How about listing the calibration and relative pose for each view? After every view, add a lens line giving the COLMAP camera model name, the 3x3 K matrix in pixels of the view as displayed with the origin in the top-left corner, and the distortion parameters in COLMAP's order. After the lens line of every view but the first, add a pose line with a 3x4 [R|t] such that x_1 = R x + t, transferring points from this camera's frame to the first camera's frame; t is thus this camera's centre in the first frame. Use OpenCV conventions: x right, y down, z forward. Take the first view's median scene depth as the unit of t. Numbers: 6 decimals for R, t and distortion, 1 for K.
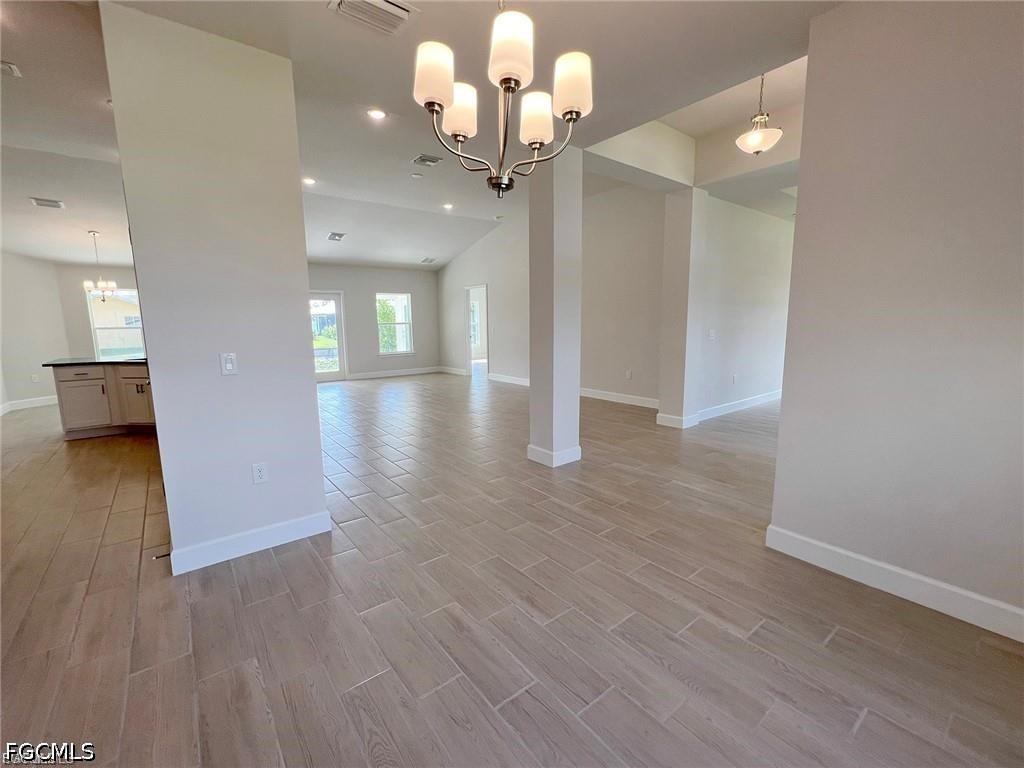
lens RADIAL K [[435.5, 0, 507.5], [0, 435.5, 381.9], [0, 0, 1]] dist [0.000345, 0.000031]
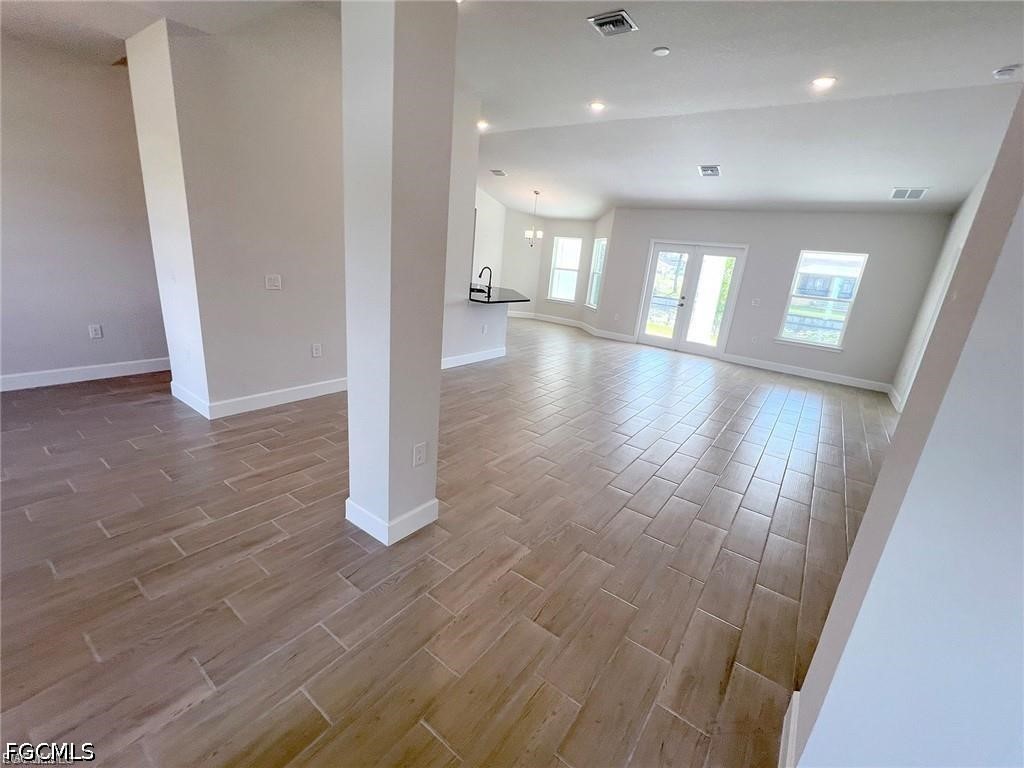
lens RADIAL K [[435.5, 0, 507.5], [0, 435.5, 381.9], [0, 0, 1]] dist [0.000345, 0.000031]
pose [[0.267938, 0.310488, -0.912034, 0.307530], [-0.228852, 0.940064, 0.252798, -0.091448], [0.935861, 0.140987, 0.322935, 0.446209]]
